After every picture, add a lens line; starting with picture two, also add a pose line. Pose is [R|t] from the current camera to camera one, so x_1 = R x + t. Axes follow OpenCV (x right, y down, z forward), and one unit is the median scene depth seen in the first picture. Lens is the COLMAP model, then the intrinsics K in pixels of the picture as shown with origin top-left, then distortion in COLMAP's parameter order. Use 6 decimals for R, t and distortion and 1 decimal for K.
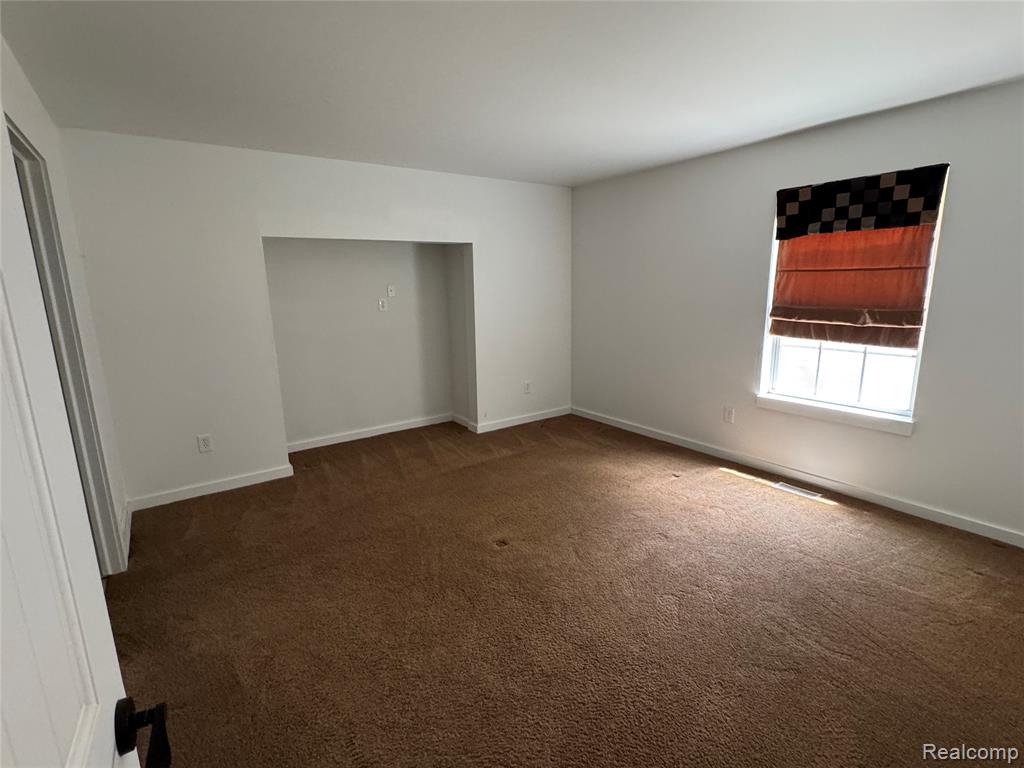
lens RADIAL K [[496.7, 0, 511.3], [0, 496.7, 385.0], [0, 0, 1]] dist [0.003033, 0.000132]
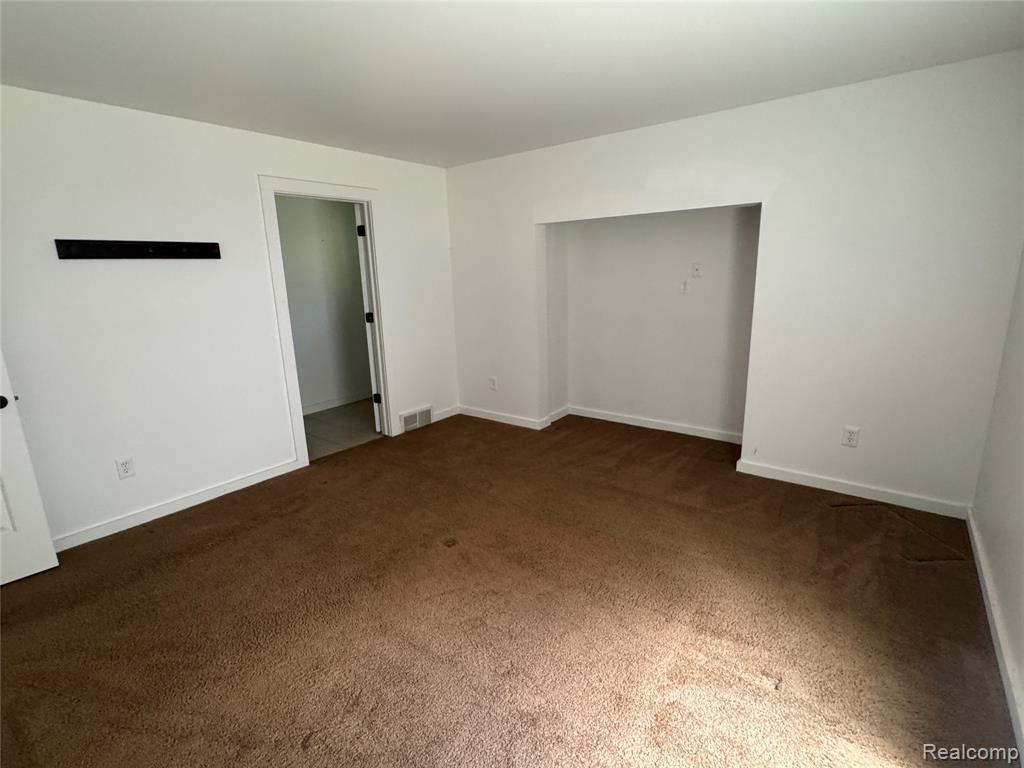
lens RADIAL K [[496.7, 0, 510.7], [0, 496.7, 384.7], [0, 0, 1]] dist [0.003033, 0.000132]
pose [[0.291888, 0.230853, -0.928175, 0.562209], [-0.175759, 0.966855, 0.185201, -0.117261], [0.940165, 0.109077, 0.322788, 0.521454]]
